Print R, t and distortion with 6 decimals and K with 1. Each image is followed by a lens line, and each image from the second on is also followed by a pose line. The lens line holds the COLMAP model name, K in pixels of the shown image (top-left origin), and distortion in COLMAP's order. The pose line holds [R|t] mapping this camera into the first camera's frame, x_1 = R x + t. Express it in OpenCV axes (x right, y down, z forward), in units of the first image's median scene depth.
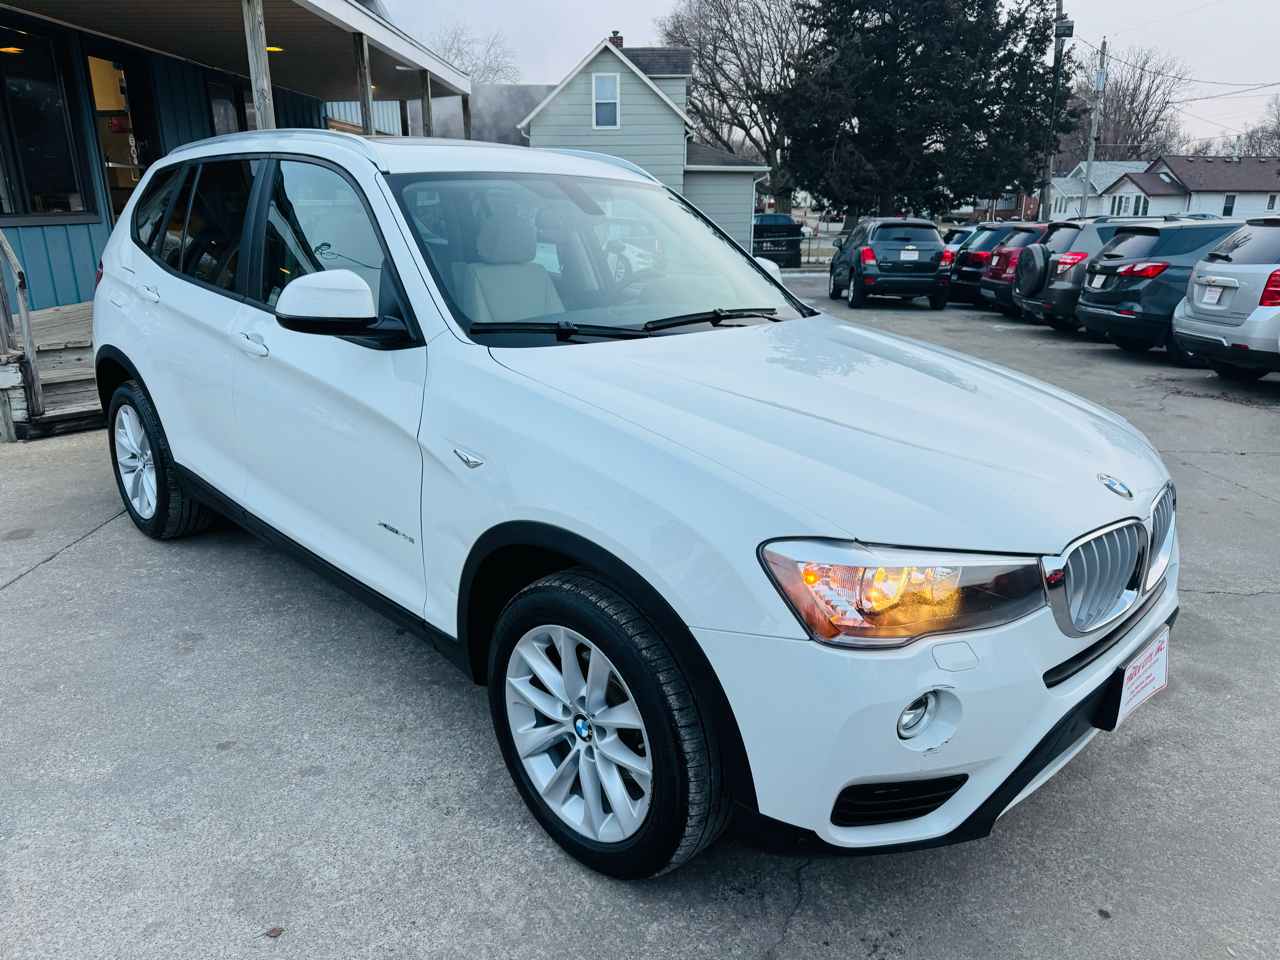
lens RADIAL K [[930.8, 0, 633.4], [0, 930.8, 478.6], [0, 0, 1]] dist [0.005505, -0.008057]
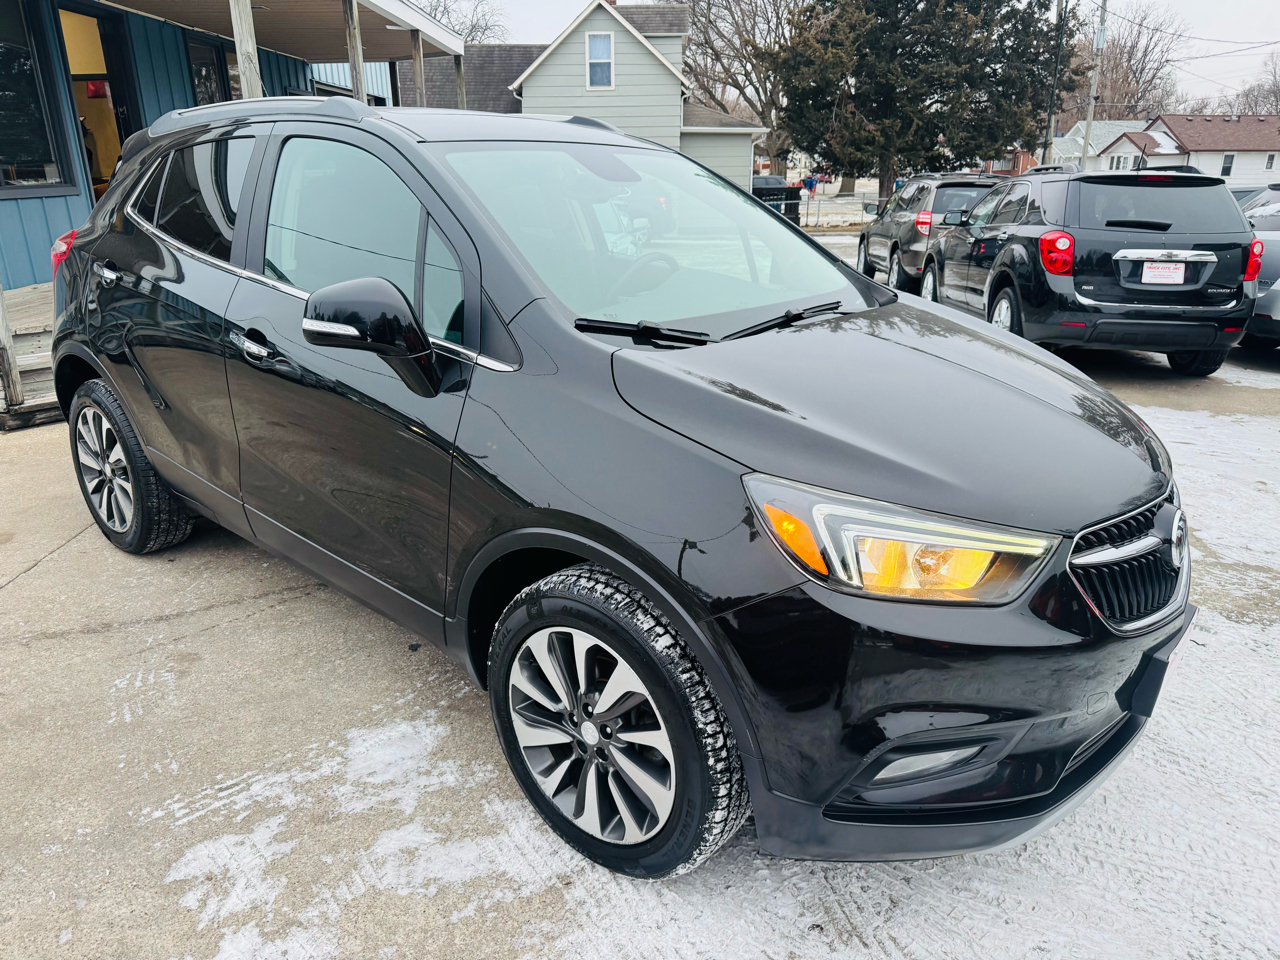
lens RADIAL K [[936.5, 0, 640.3], [0, 936.5, 475.9], [0, 0, 1]] dist [-0.003090, -0.003669]
pose [[0.999859, -0.010149, 0.013402, -0.013055], [0.009699, 0.999400, 0.033265, -0.012881], [-0.013732, -0.033130, 0.999357, 0.026623]]
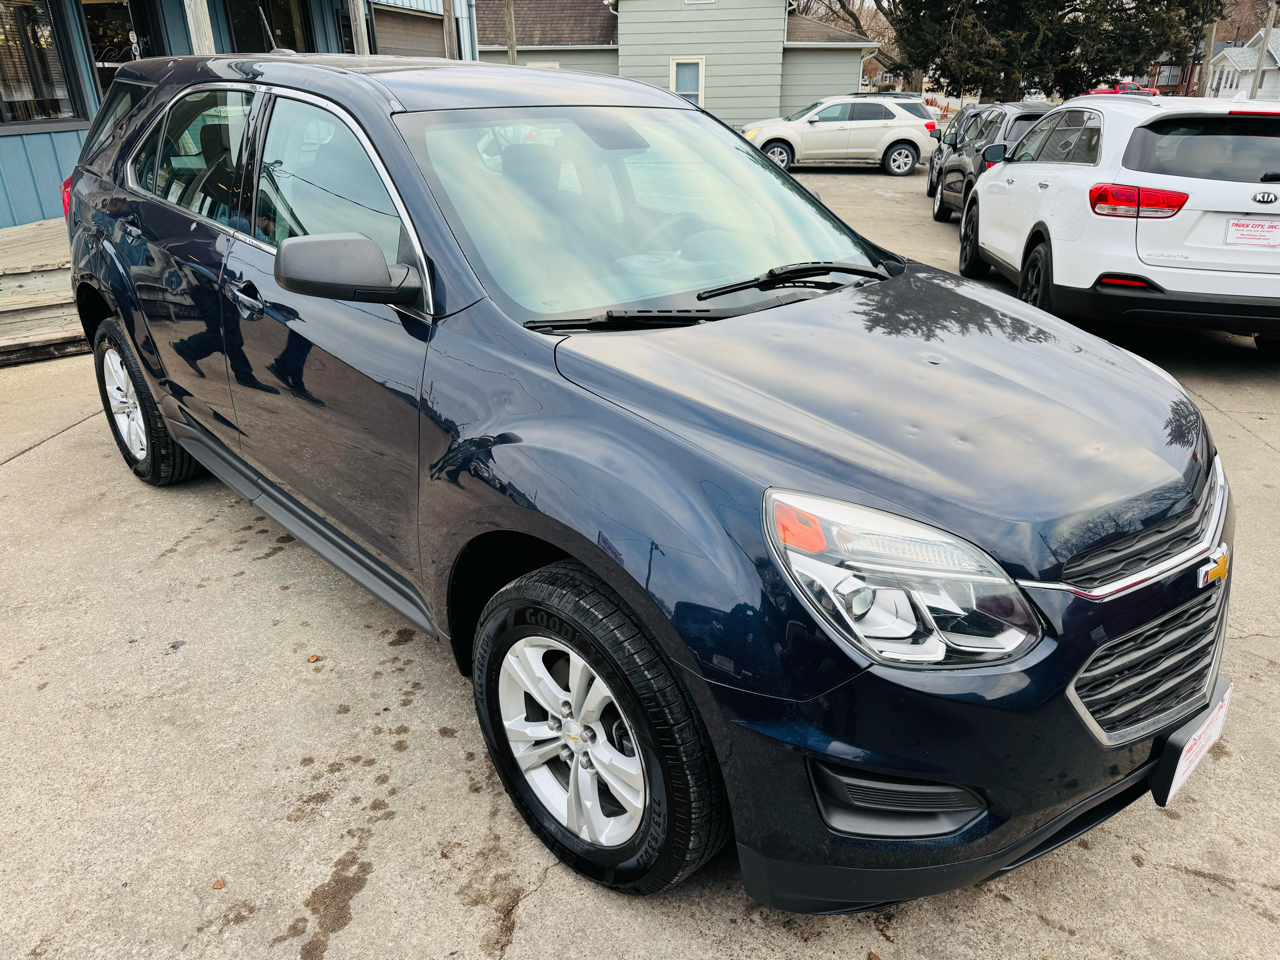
lens RADIAL K [[932.4, 0, 633.3], [0, 932.4, 484.1], [0, 0, 1]] dist [-0.000606, -0.007905]
pose [[0.991904, 0.040010, -0.120525, 0.102325], [-0.025076, 0.992094, 0.122969, -0.039058], [0.124492, -0.118951, 0.985065, 0.071929]]
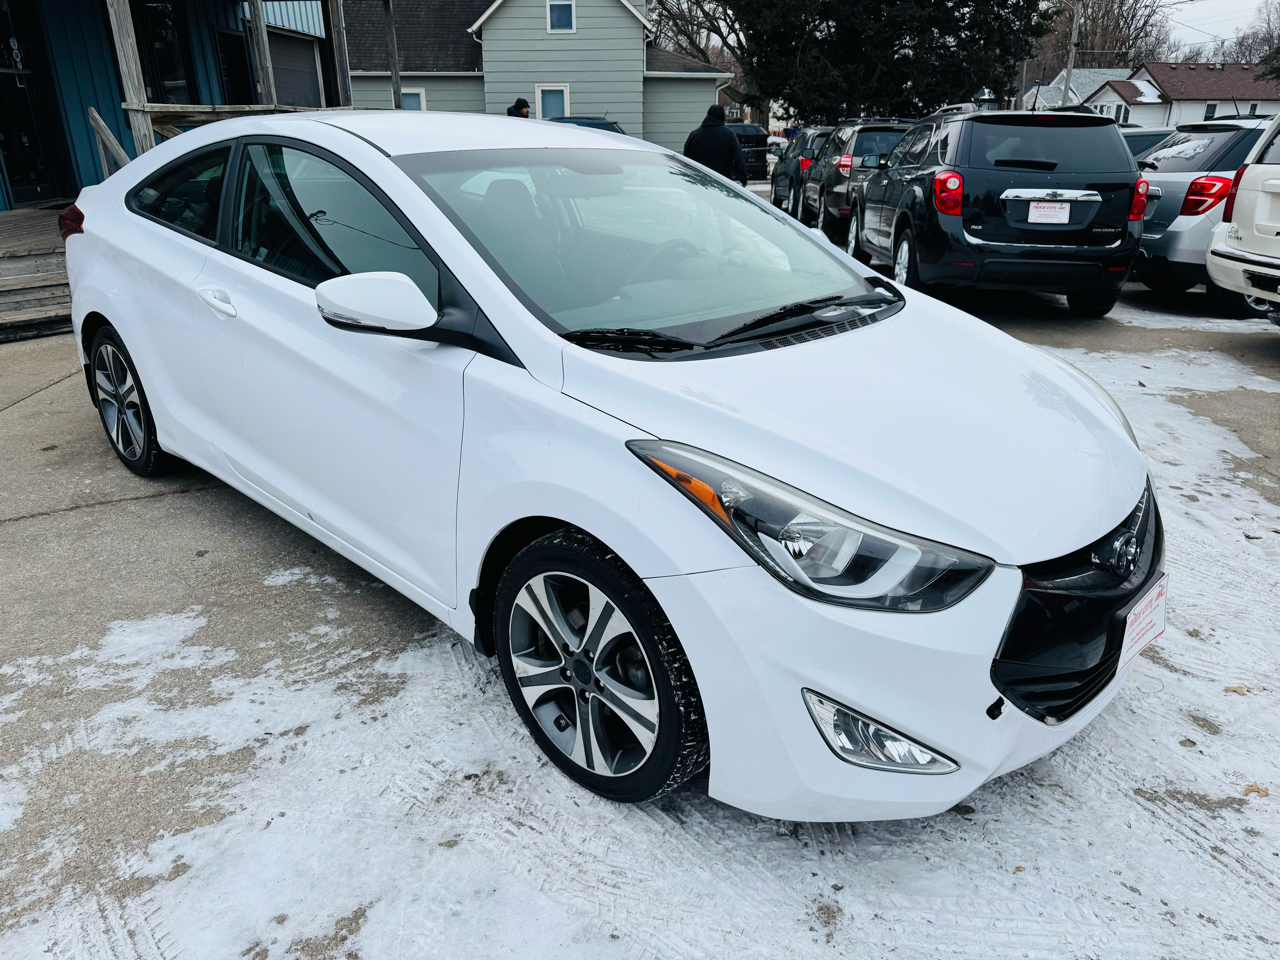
lens RADIAL K [[934.2, 0, 643.9], [0, 934.2, 480.2], [0, 0, 1]] dist [0.002249, -0.006193]
pose [[0.999575, -0.012648, 0.026274, 0.069039], [0.010349, 0.996251, 0.085893, 0.002995], [-0.027262, -0.085585, 0.995958, 0.005214]]
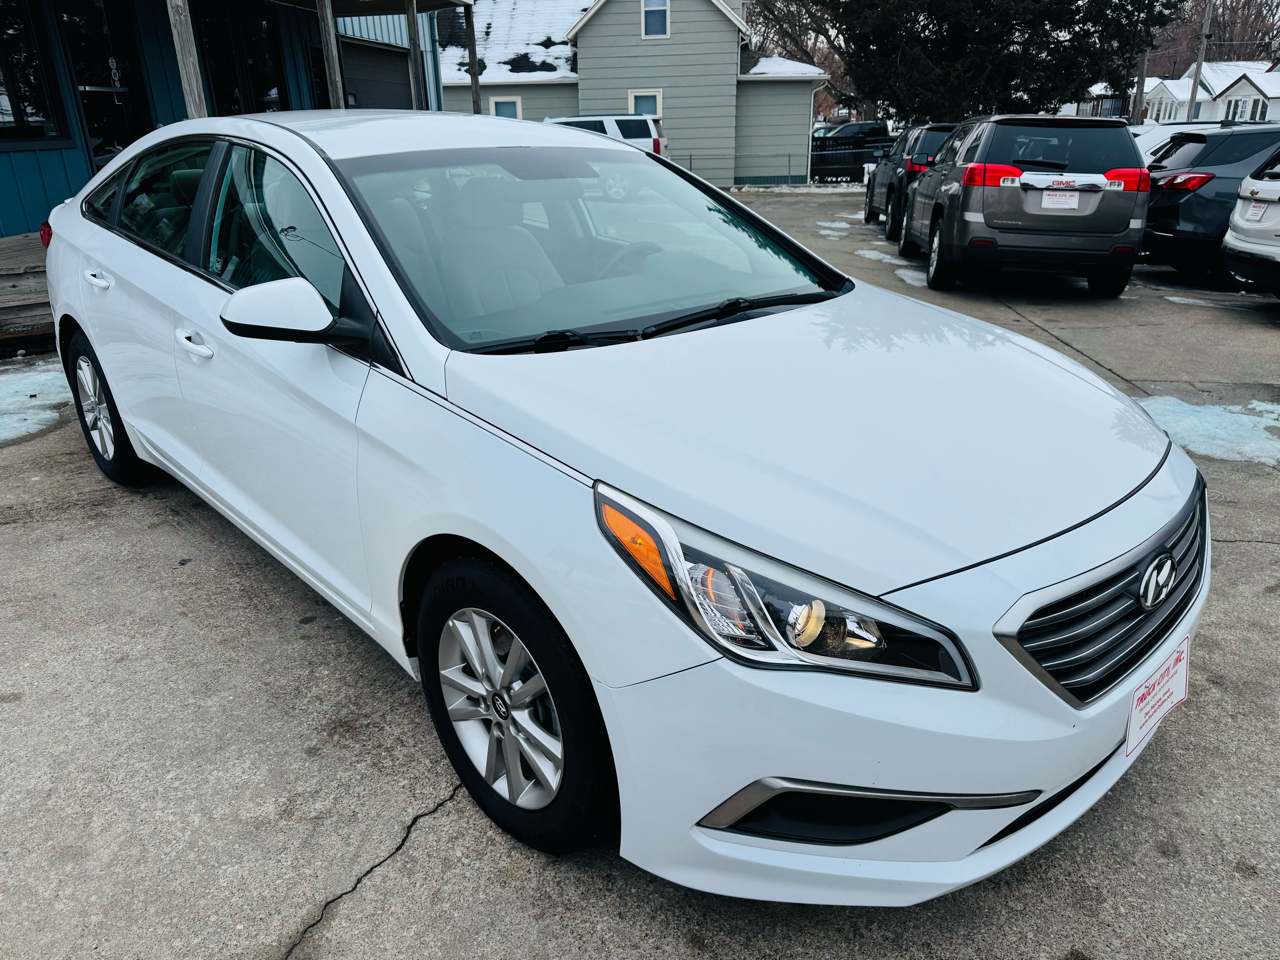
lens RADIAL K [[932.4, 0, 633.3], [0, 932.4, 484.1], [0, 0, 1]] dist [-0.000606, -0.007905]
pose [[0.995826, 0.014024, -0.090191, 0.115808], [-0.006227, 0.996262, 0.086156, -0.002764], [0.091062, -0.085235, 0.992191, 0.021196]]
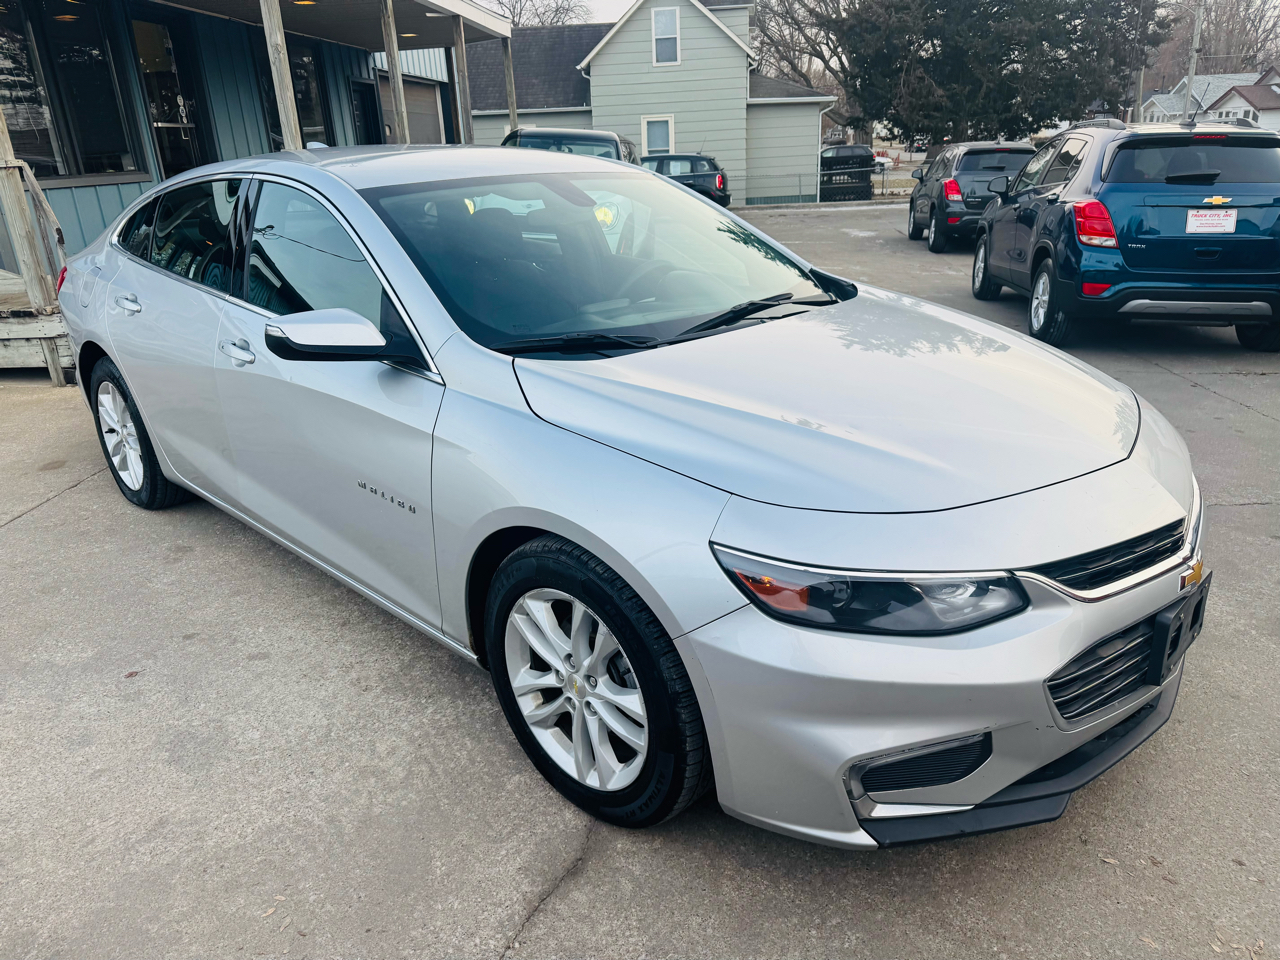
lens RADIAL K [[932.8, 0, 641.2], [0, 932.8, 476.7], [0, 0, 1]] dist [0.004536, -0.008424]
pose [[0.996367, -0.012800, -0.084196, 0.060961], [0.017476, 0.998332, 0.055026, 0.010987], [0.083352, -0.056297, 0.994929, -0.023517]]
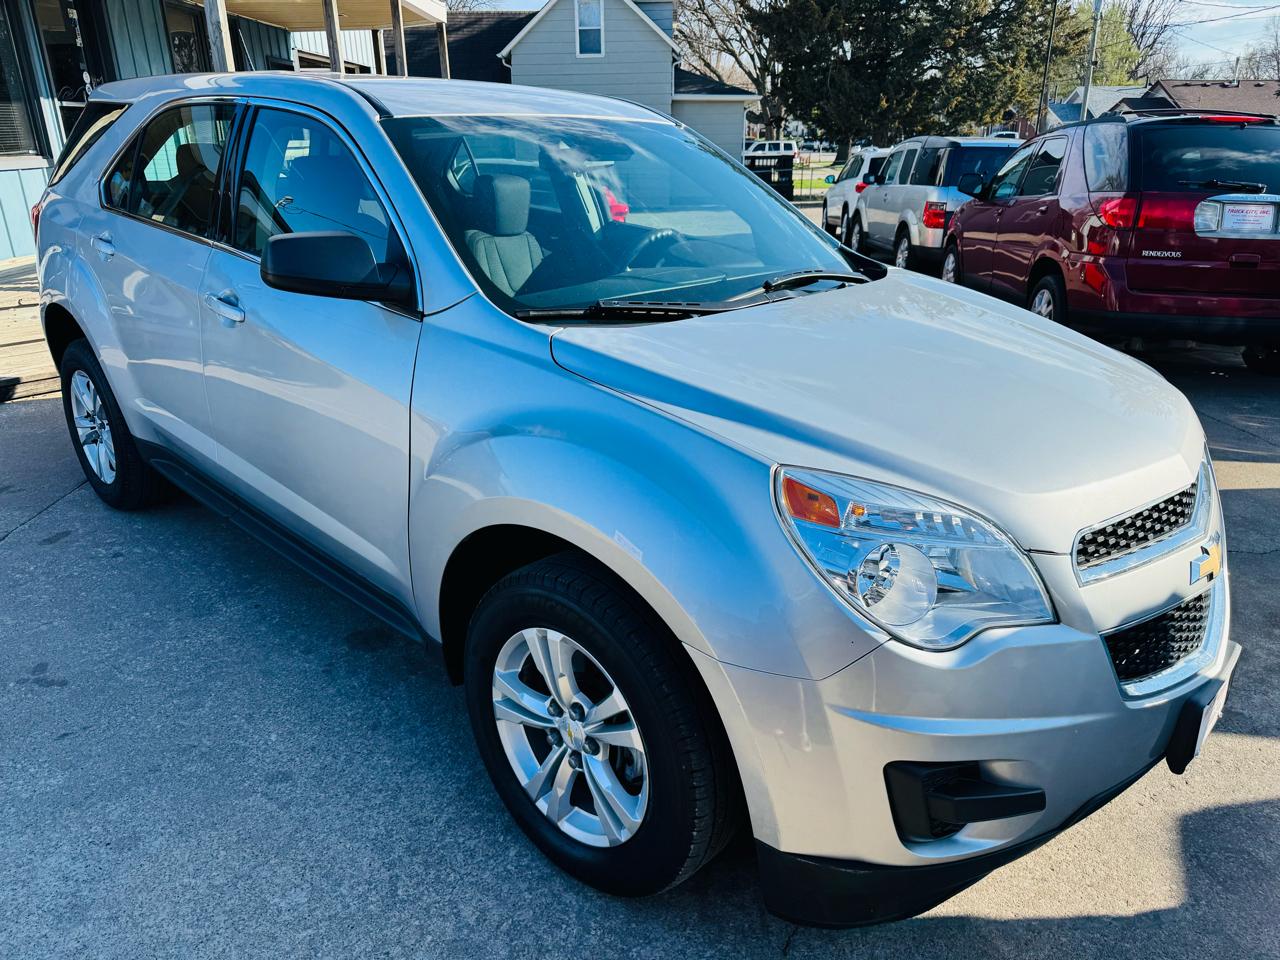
lens RADIAL K [[936.5, 0, 640.3], [0, 936.5, 475.9], [0, 0, 1]] dist [-0.003090, -0.003669]
pose [[0.999753, -0.016441, 0.014969, 0.002021], [0.015468, 0.997896, 0.062967, -0.011244], [-0.015973, -0.062720, 0.997903, 0.021755]]
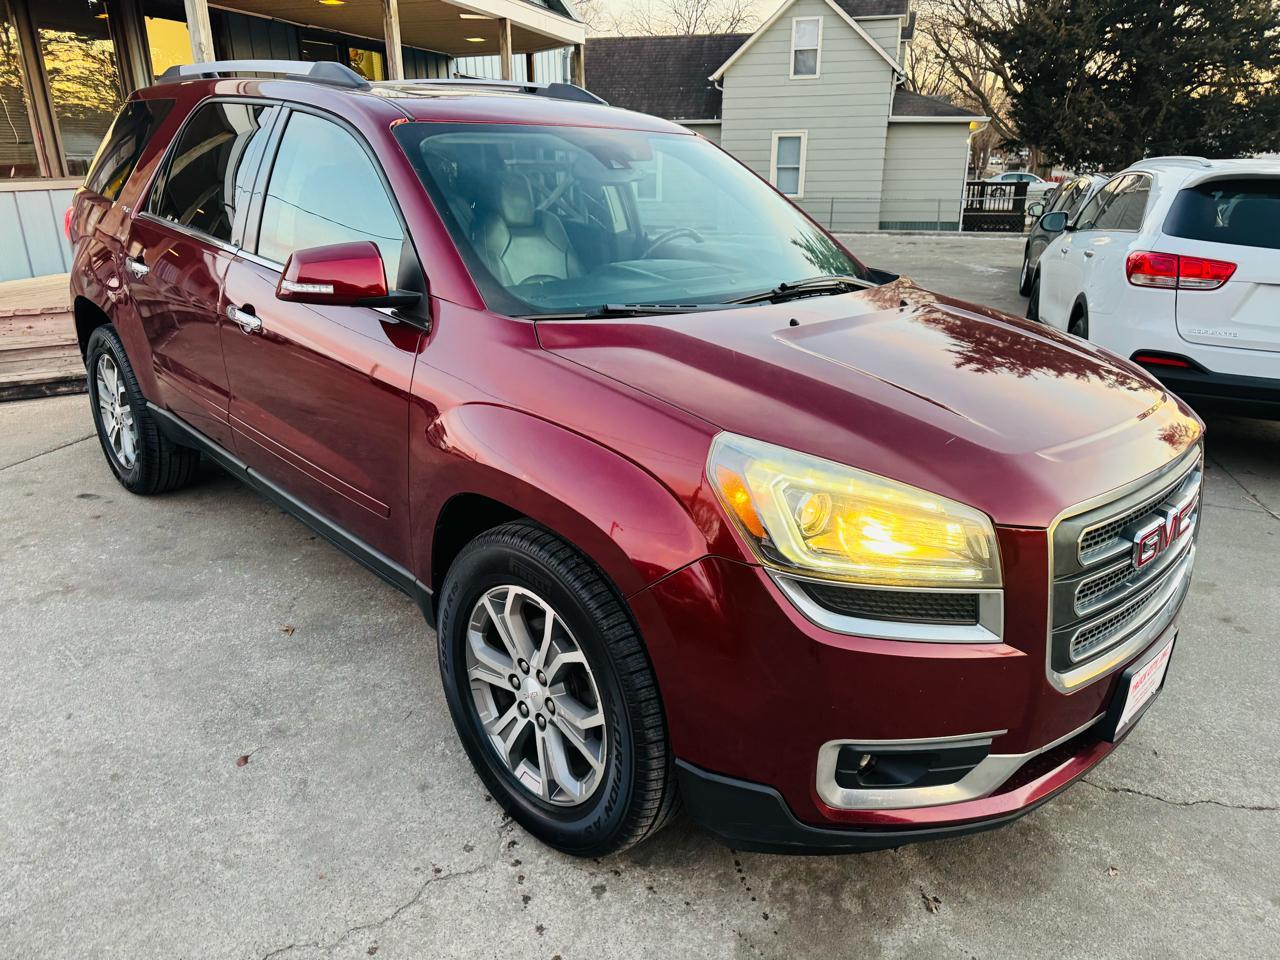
lens RADIAL K [[922.0, 0, 622.8], [0, 922.0, 486.5], [0, 0, 1]] dist [-0.001803, -0.004599]
pose [[0.963013, 0.084975, -0.255706, 0.187533], [-0.070946, 0.995450, 0.063613, -0.043195], [0.259948, -0.043119, 0.964659, 0.134383]]
